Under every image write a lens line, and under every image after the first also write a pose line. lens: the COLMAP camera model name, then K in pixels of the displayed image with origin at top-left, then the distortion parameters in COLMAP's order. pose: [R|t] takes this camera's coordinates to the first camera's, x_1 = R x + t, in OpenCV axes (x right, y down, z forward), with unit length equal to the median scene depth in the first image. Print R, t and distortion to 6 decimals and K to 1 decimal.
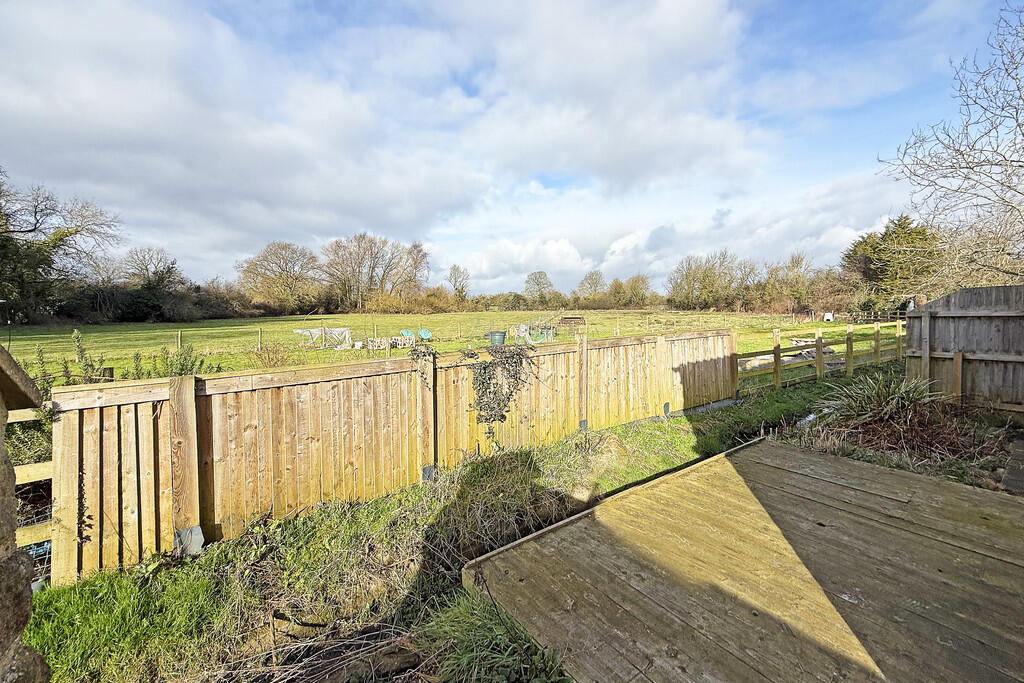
lens RADIAL K [[408.8, 0, 510.7], [0, 408.8, 318.8], [0, 0, 1]] dist [0.001662, -0.000786]
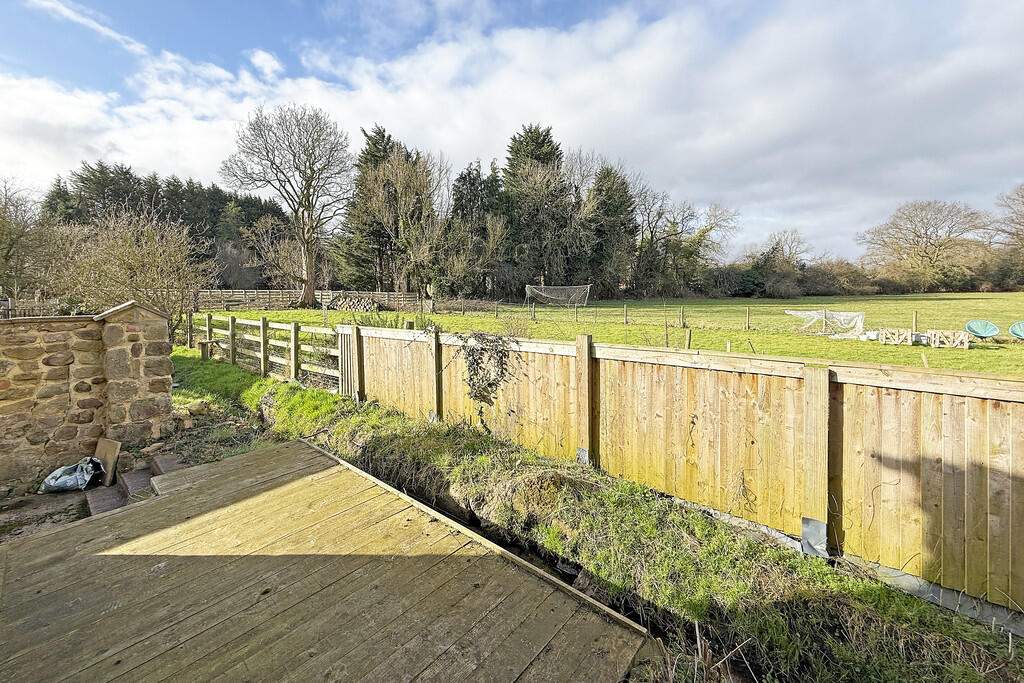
lens RADIAL K [[405.7, 0, 517.7], [0, 405.7, 299.9], [0, 0, 1]] dist [0.000549, -0.000250]
pose [[0.223351, 0.027759, -0.974343, 0.814696], [-0.014159, 0.999581, 0.025232, -0.043245], [0.974635, 0.008160, 0.223650, 0.654263]]
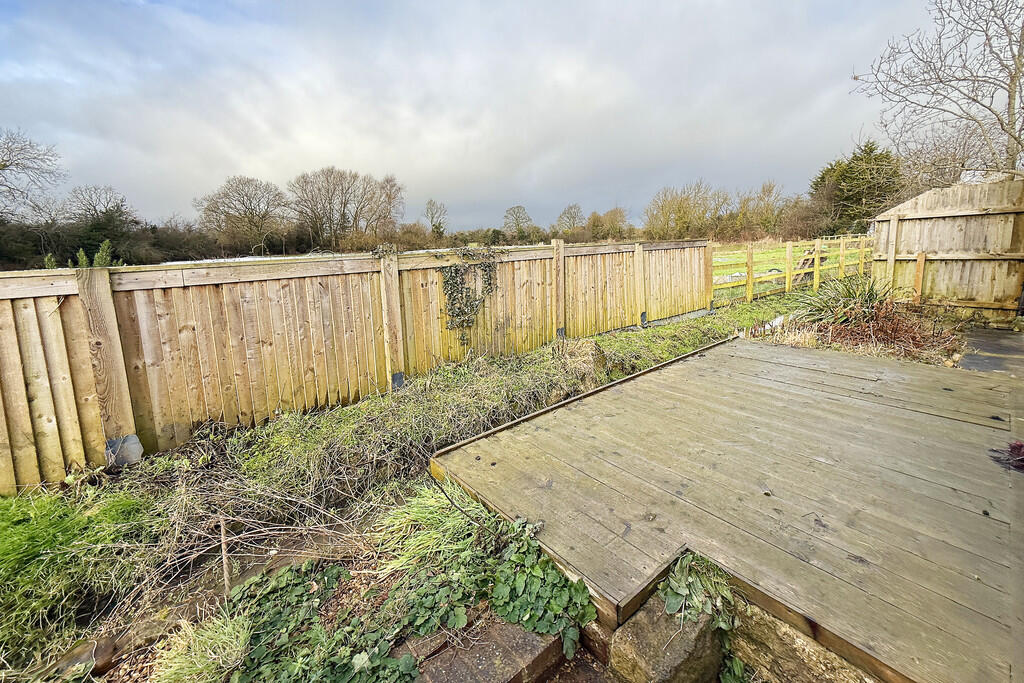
lens RADIAL K [[405.7, 0, 517.7], [0, 405.7, 299.9], [0, 0, 1]] dist [0.000549, -0.000250]
pose [[0.997509, -0.030637, 0.063546, 0.013720], [0.023574, 0.993755, 0.109063, 0.067254], [-0.066491, -0.107293, 0.992002, 0.045941]]
